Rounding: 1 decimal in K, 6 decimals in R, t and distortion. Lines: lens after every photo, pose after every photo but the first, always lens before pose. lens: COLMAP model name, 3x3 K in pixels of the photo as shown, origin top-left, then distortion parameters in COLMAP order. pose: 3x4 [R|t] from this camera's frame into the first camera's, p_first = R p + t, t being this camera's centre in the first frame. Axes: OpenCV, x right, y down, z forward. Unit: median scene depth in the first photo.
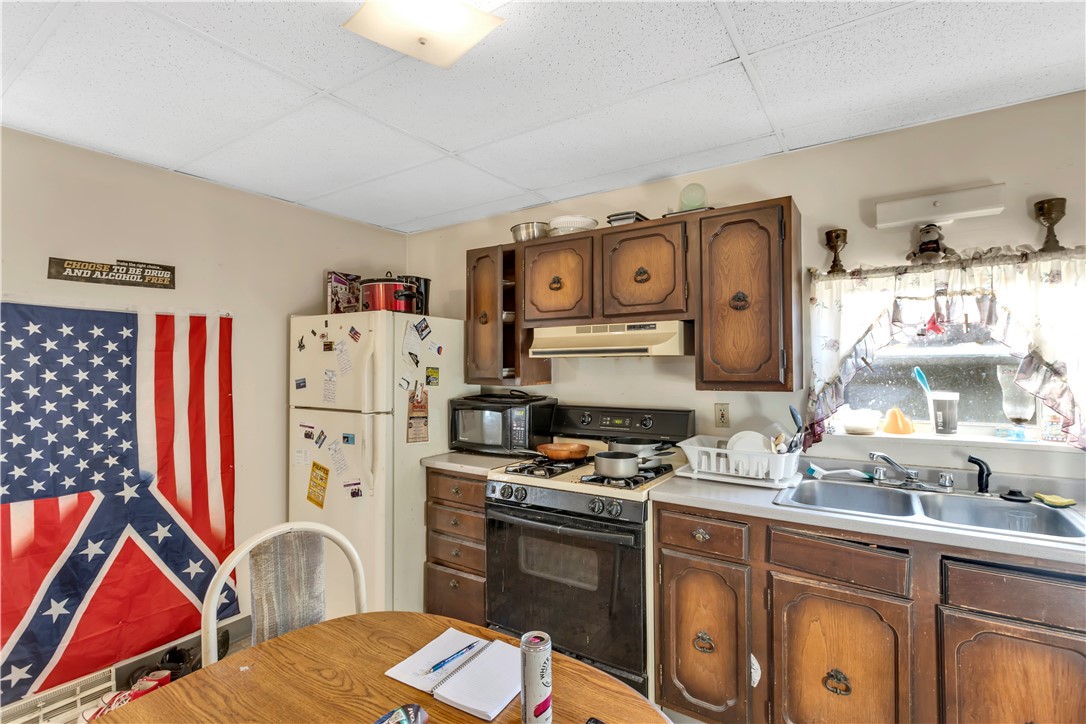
lens RADIAL K [[510.9, 0, 543.0], [0, 510.9, 362.0], [0, 0, 1]] dist [-0.000186, 0.001378]
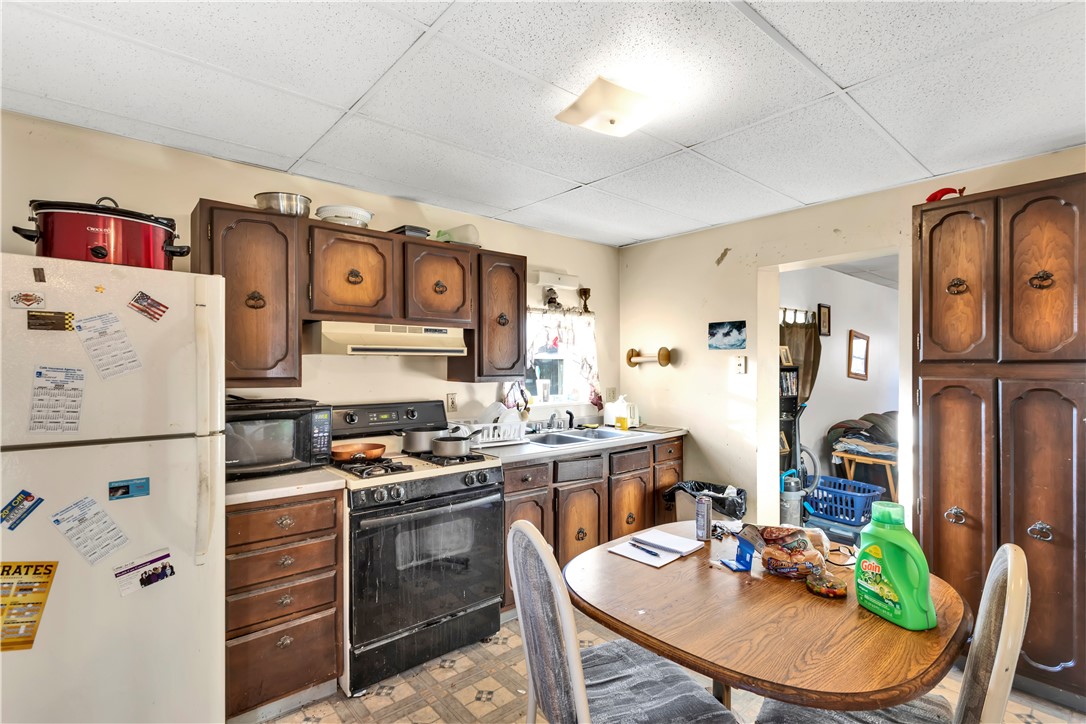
lens RADIAL K [[516.3, 0, 546.7], [0, 516.3, 373.1], [0, 0, 1]] dist [0.002615, 0.001078]
pose [[0.266976, -0.009364, 0.963658, -0.890595], [-0.008501, 0.999891, 0.012071, 0.011948], [-0.963666, -0.011415, 0.266867, 0.439639]]
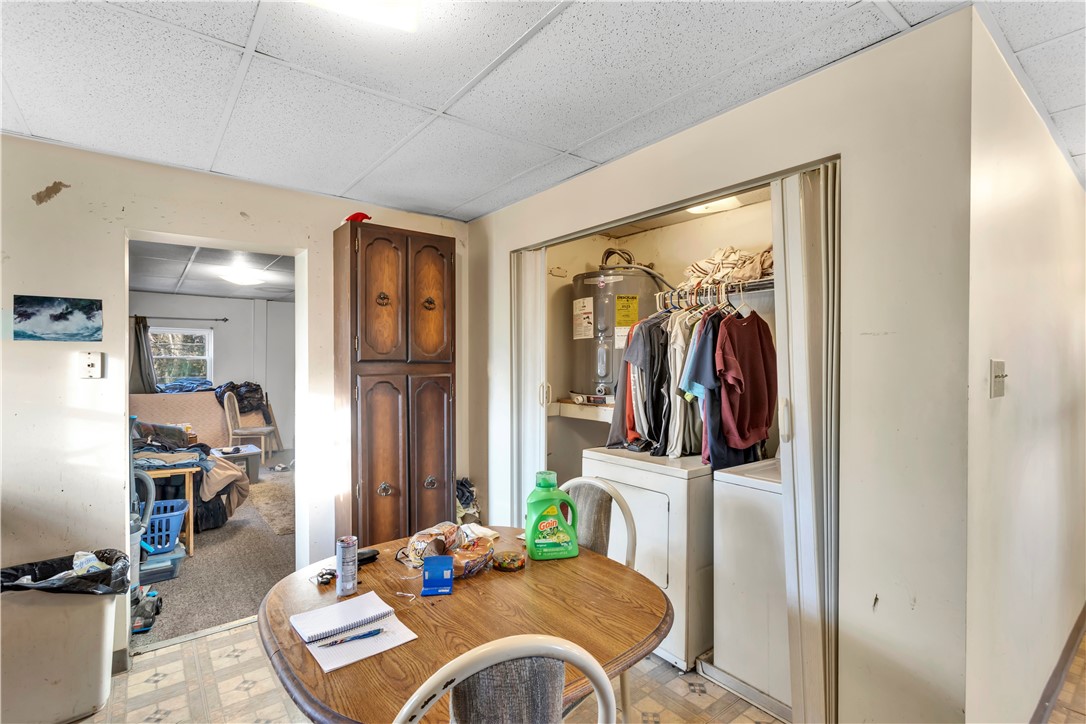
lens RADIAL K [[510.9, 0, 543.0], [0, 510.9, 362.0], [0, 0, 1]] dist [-0.000186, 0.001378]
pose [[-0.949294, 0.006983, 0.314312, -0.445697], [0.004643, 0.999956, -0.008193, 0.007427], [-0.314355, -0.006319, -0.949285, 0.952406]]
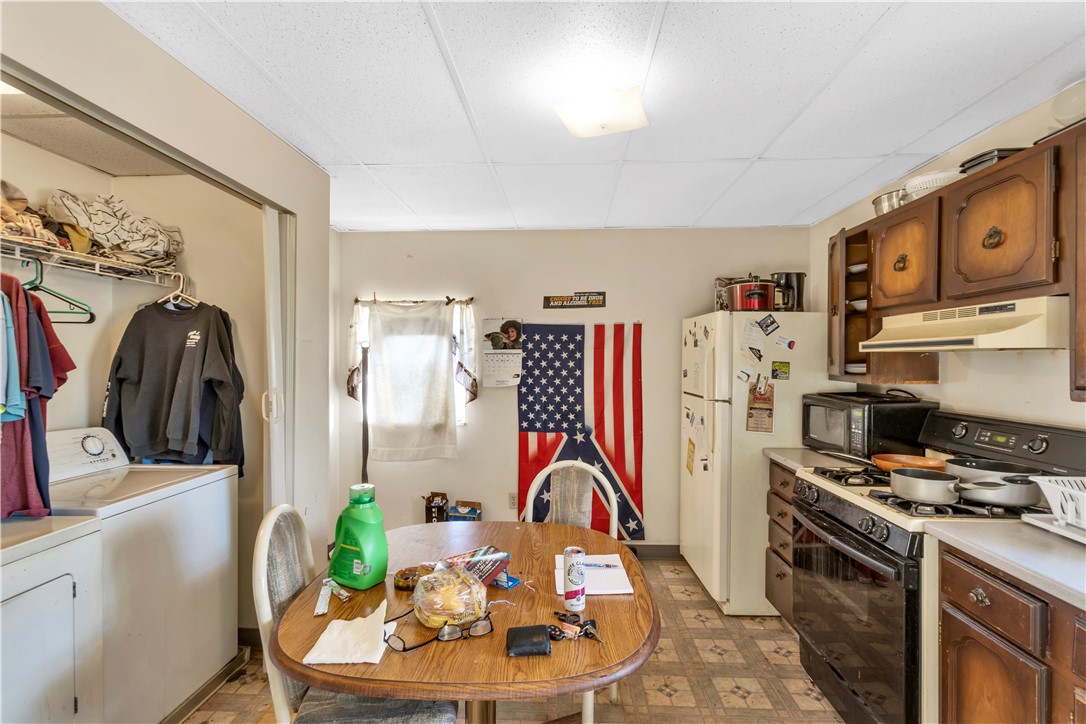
lens RADIAL K [[510.9, 0, 543.0], [0, 510.9, 362.0], [0, 0, 1]] dist [-0.000186, 0.001378]
pose [[0.515433, 0.012543, -0.856838, 0.485982], [0.000063, 0.999892, 0.014674, -0.004293], [0.856930, -0.007617, 0.515377, 0.077491]]
